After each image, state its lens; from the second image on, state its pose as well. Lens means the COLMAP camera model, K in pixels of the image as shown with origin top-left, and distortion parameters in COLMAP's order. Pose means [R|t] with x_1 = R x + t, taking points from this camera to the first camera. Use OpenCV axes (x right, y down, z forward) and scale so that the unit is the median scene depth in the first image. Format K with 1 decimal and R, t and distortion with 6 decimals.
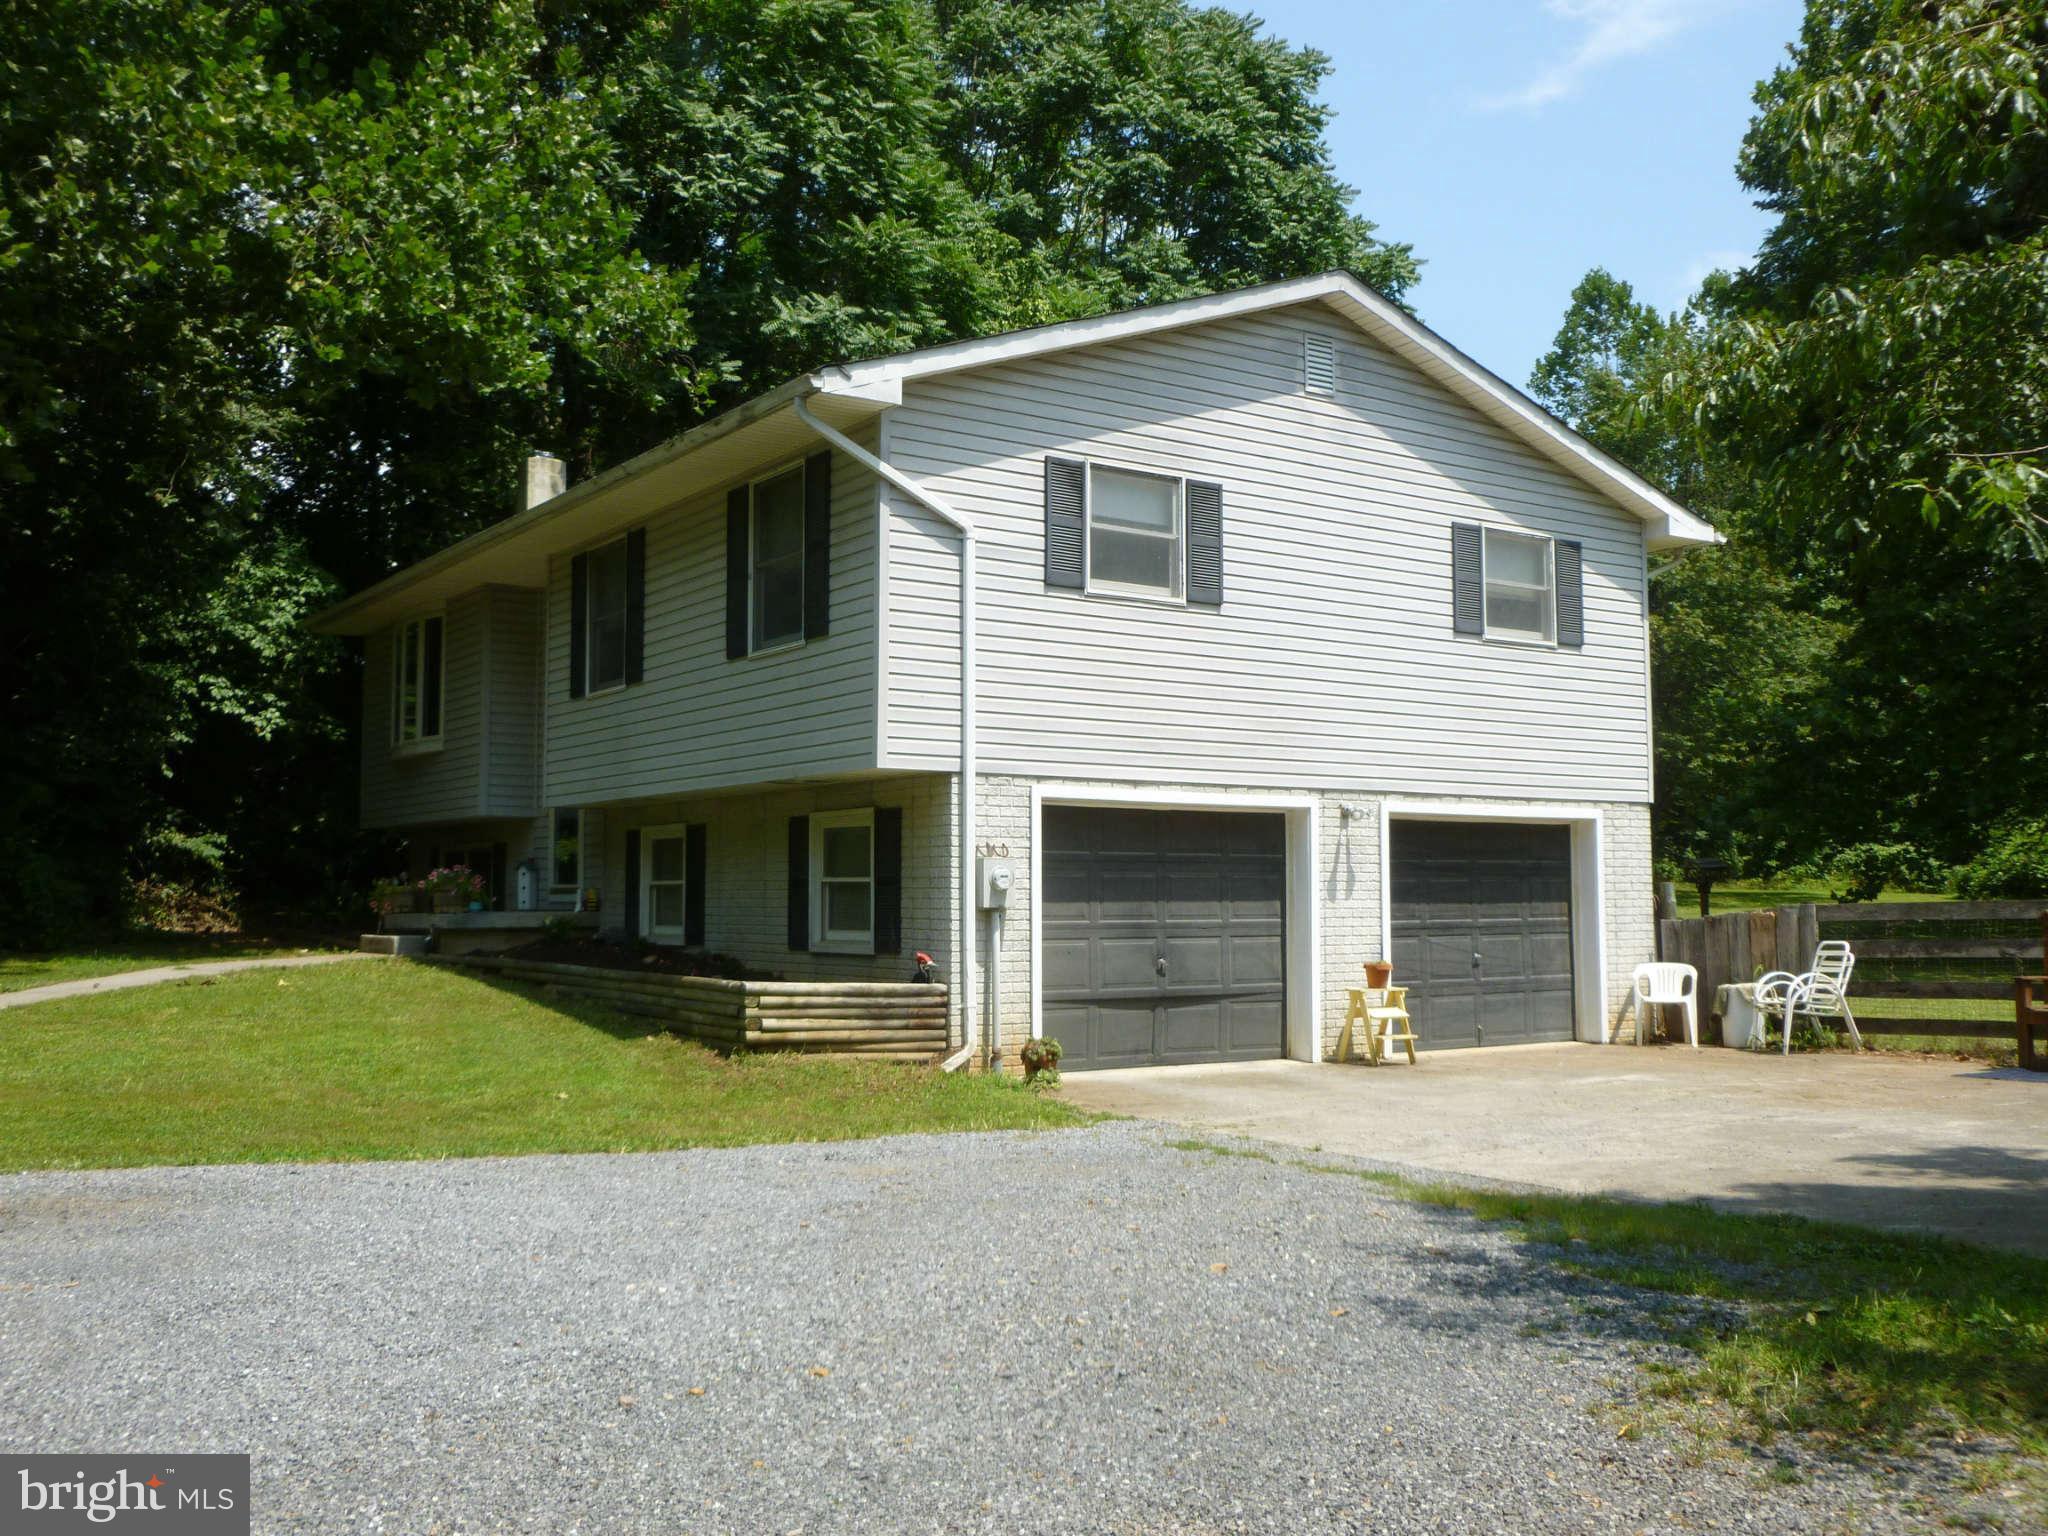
lens RADIAL K [[1886.7, 0, 1024.0], [0, 1886.7, 768.0], [0, 0, 1]] dist [-0.025561, -0.004012]
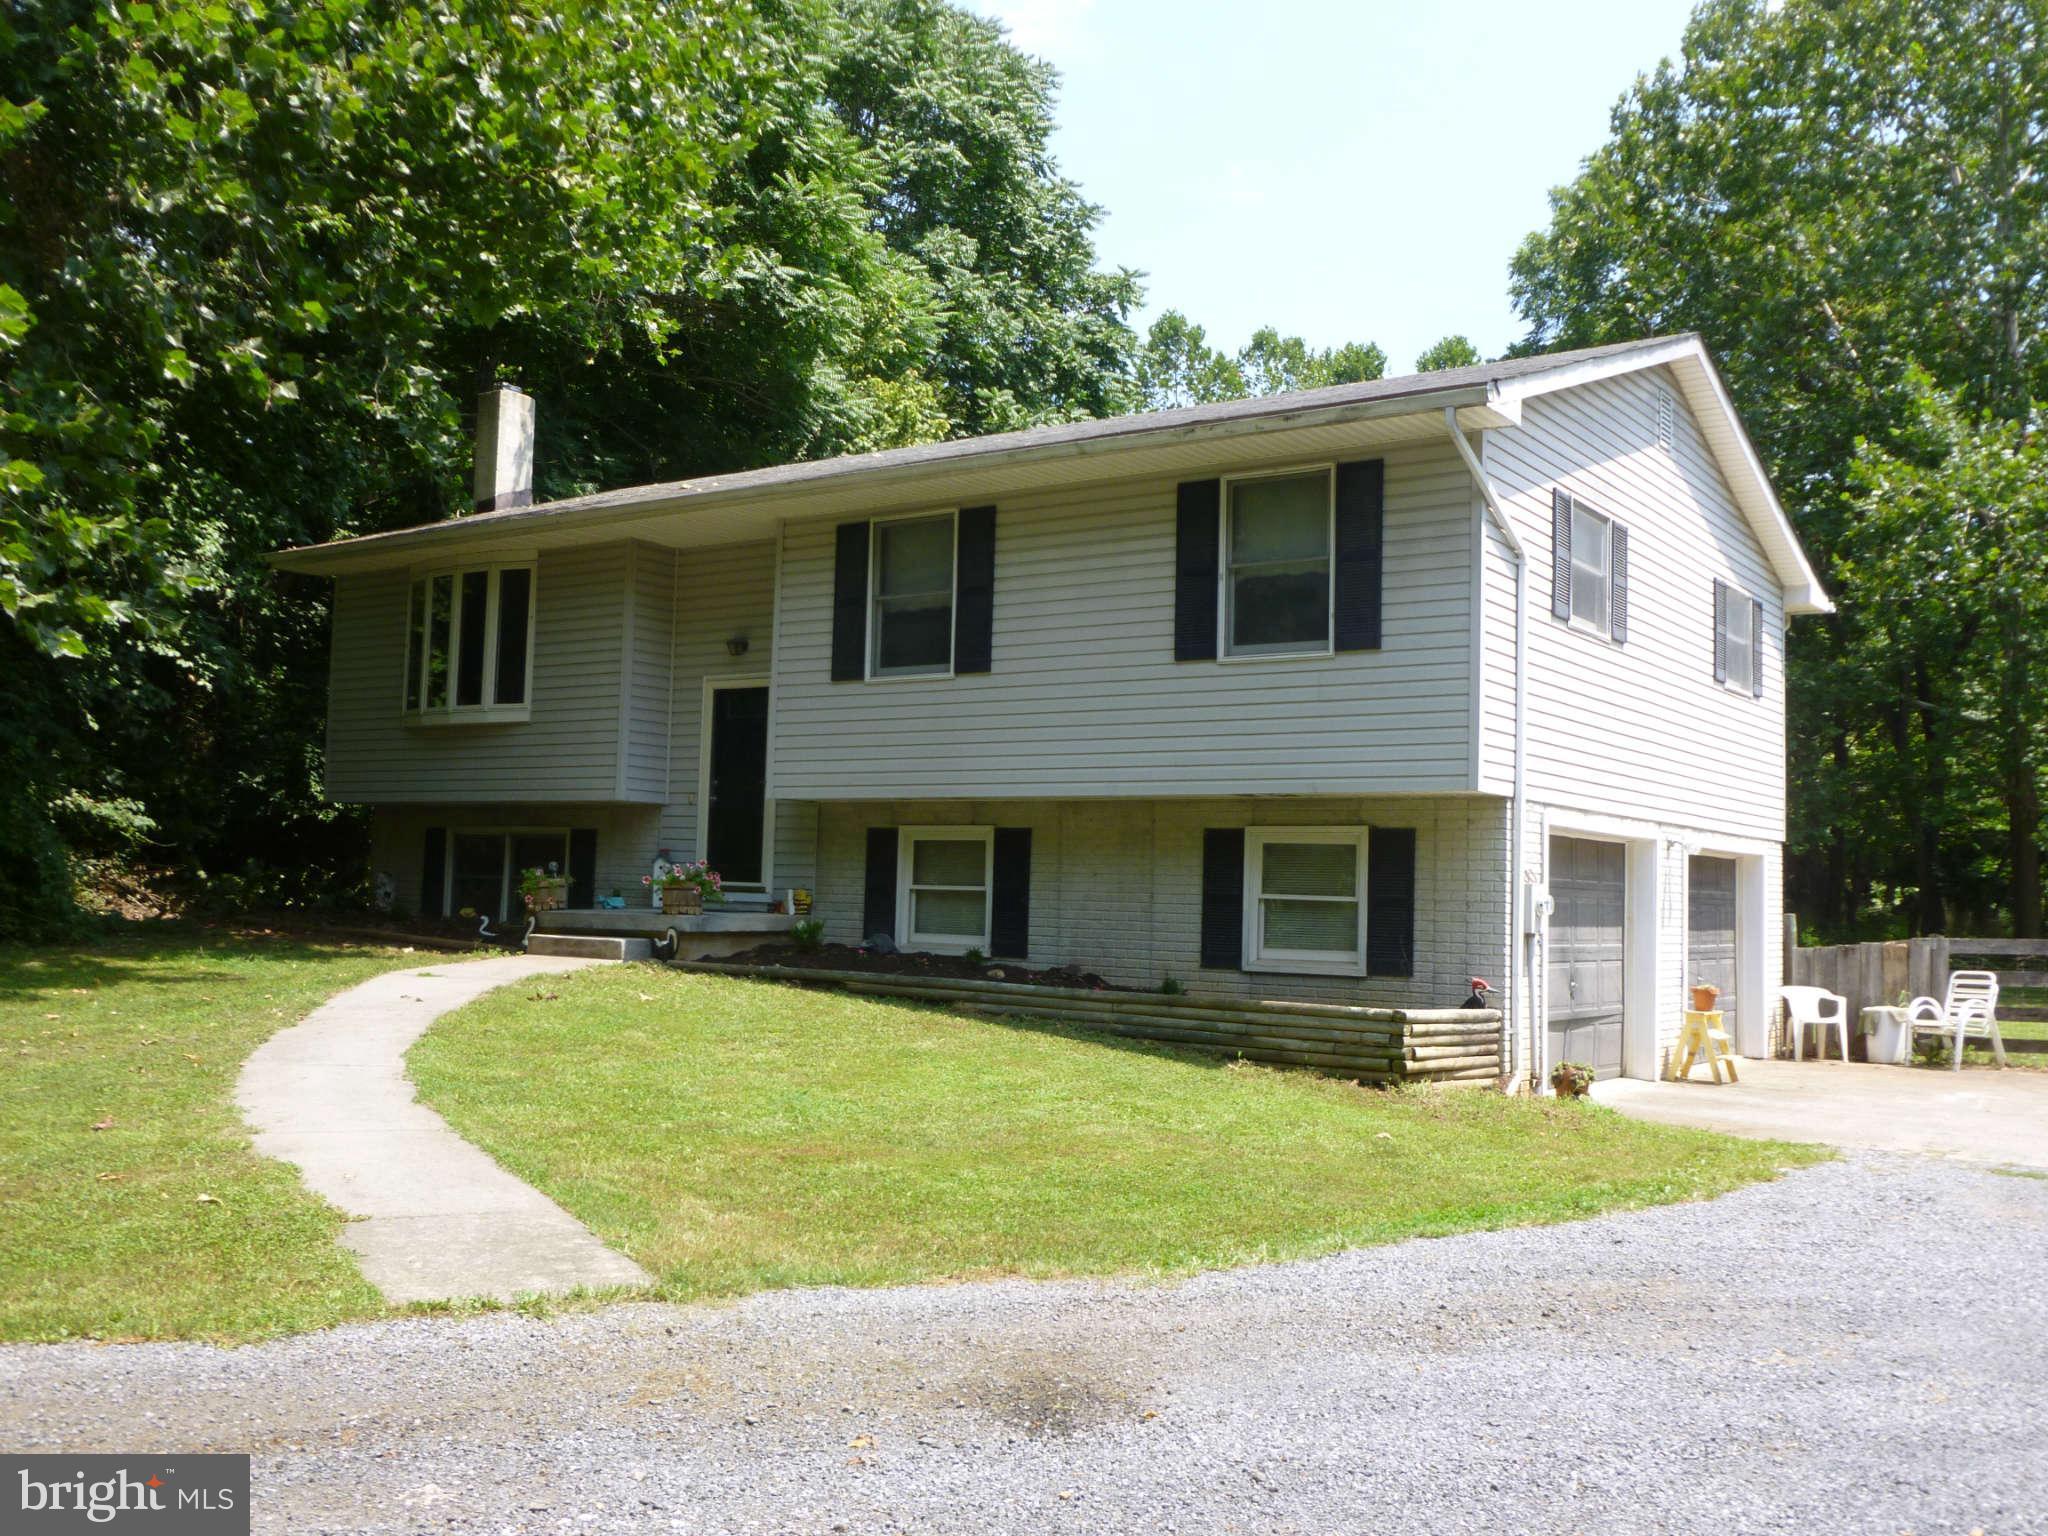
lens RADIAL K [[1874.6, 0, 1024.0], [0, 1874.6, 768.0], [0, 0, 1]] dist [-0.007935, -0.021662]
pose [[0.937218, 0.052313, 0.344798, -0.519277], [-0.054791, 0.998495, -0.002563, 0.002661], [-0.344413, -0.016490, 0.938673, 0.131408]]
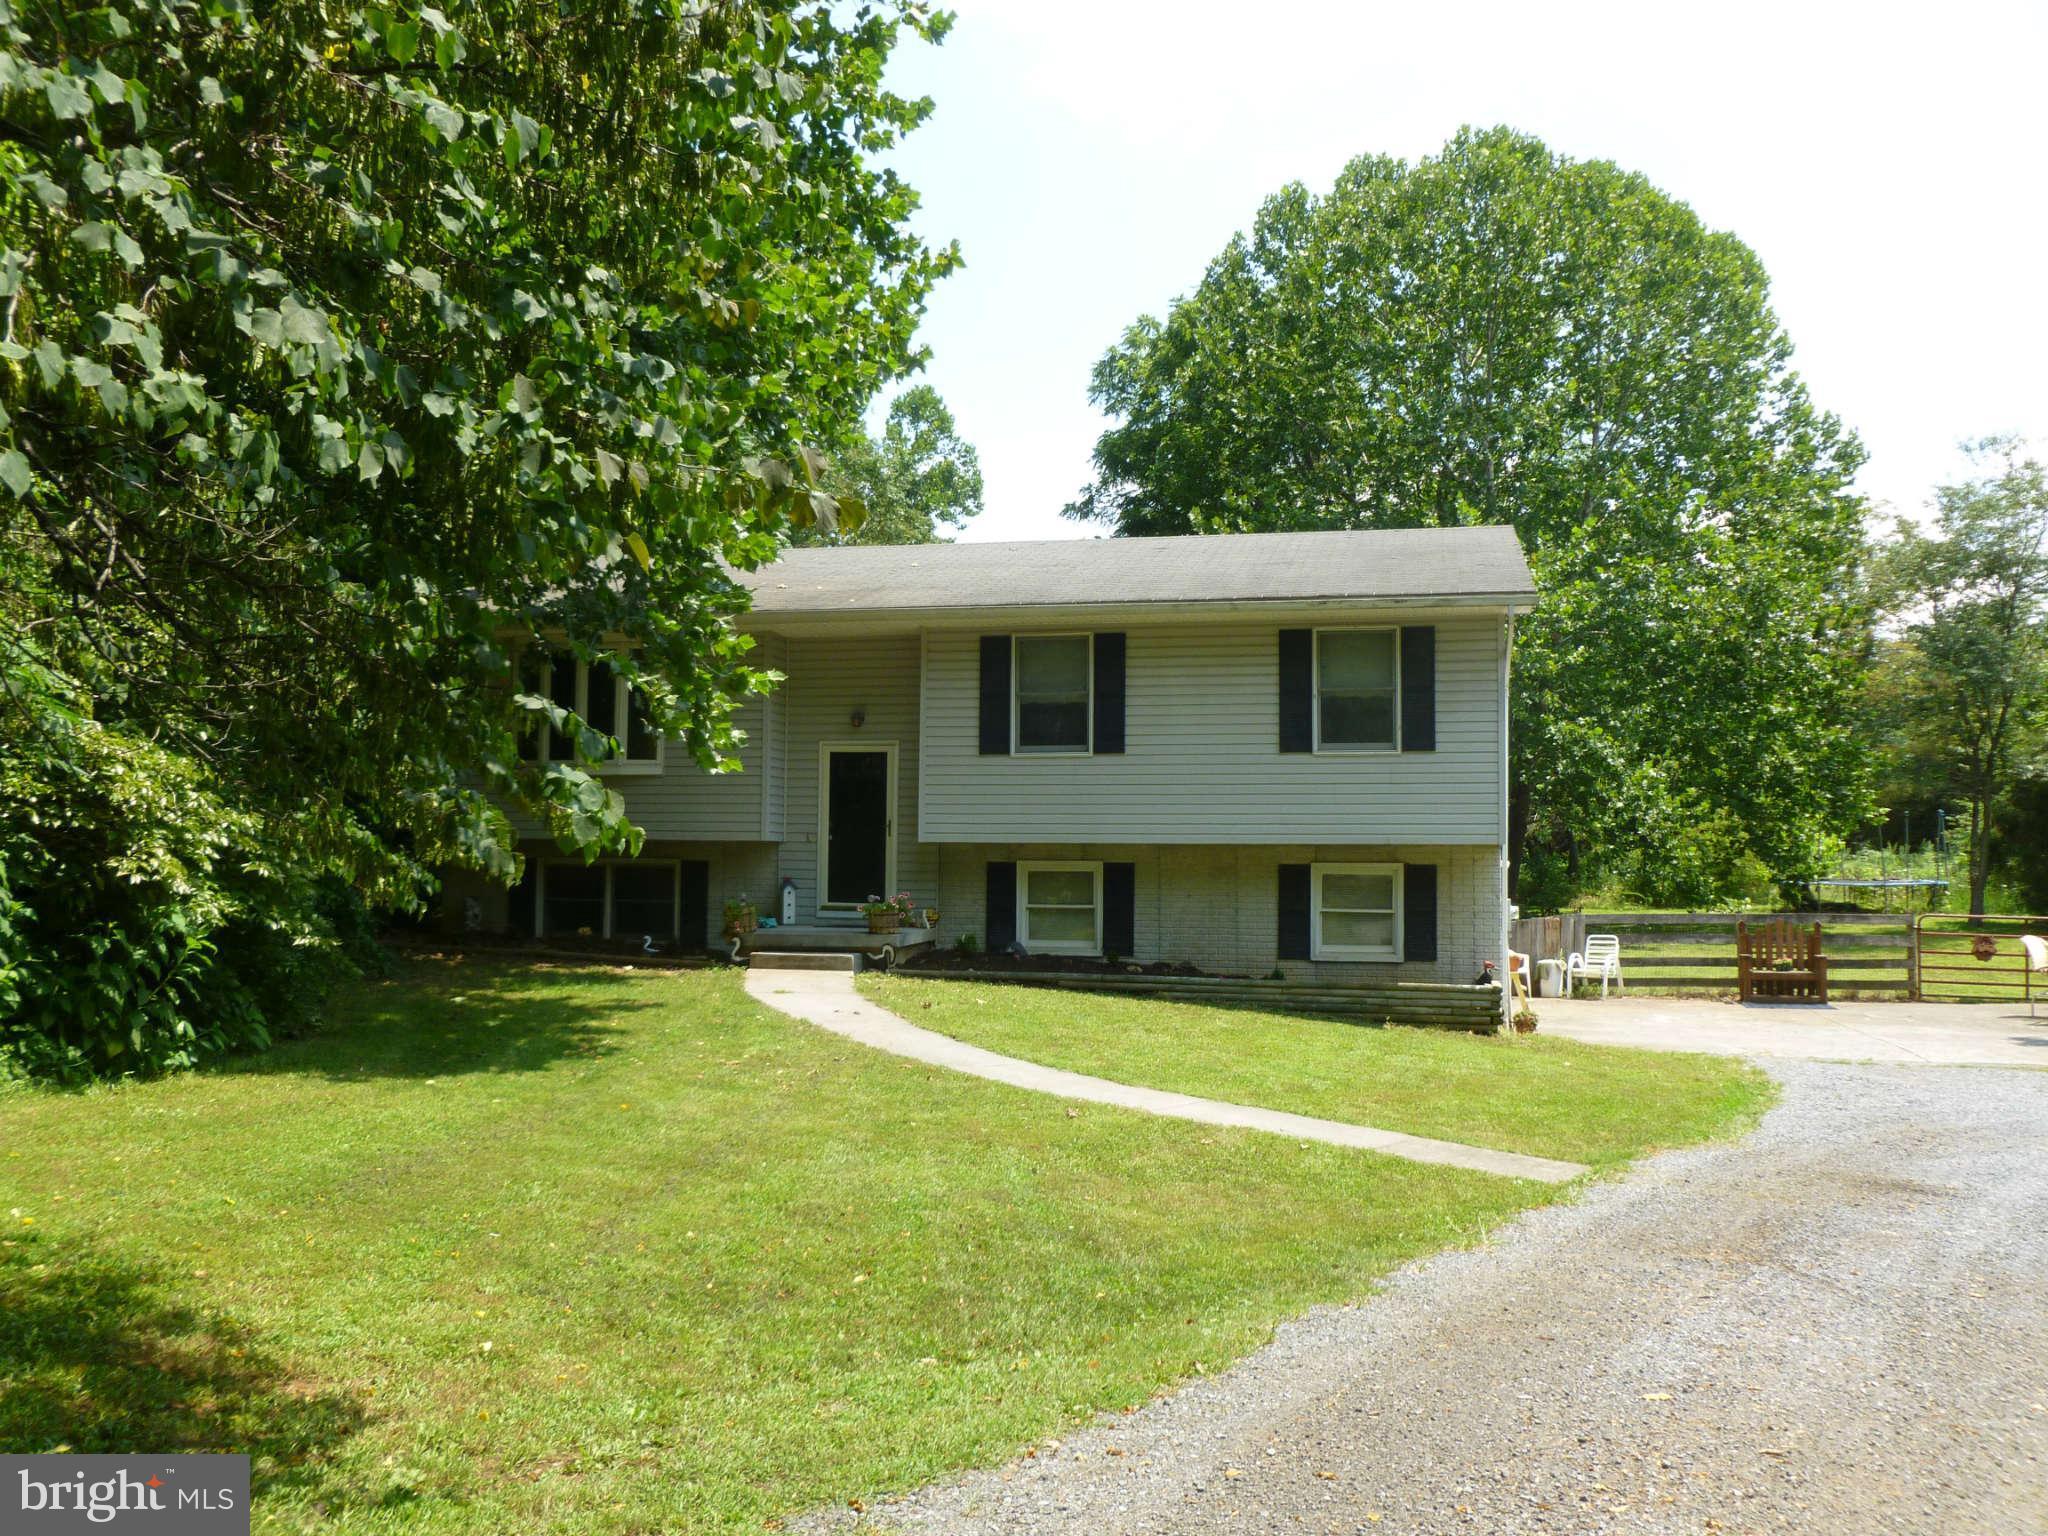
lens RADIAL K [[1755.5, 0, 1024.0], [0, 1755.5, 768.0], [0, 0, 1]] dist [-0.034018, -0.001025]
pose [[0.734103, 0.044147, 0.677602, -1.103331], [-0.057828, 0.998324, -0.002393, -0.030032], [-0.676572, -0.037428, 0.735425, 0.166413]]
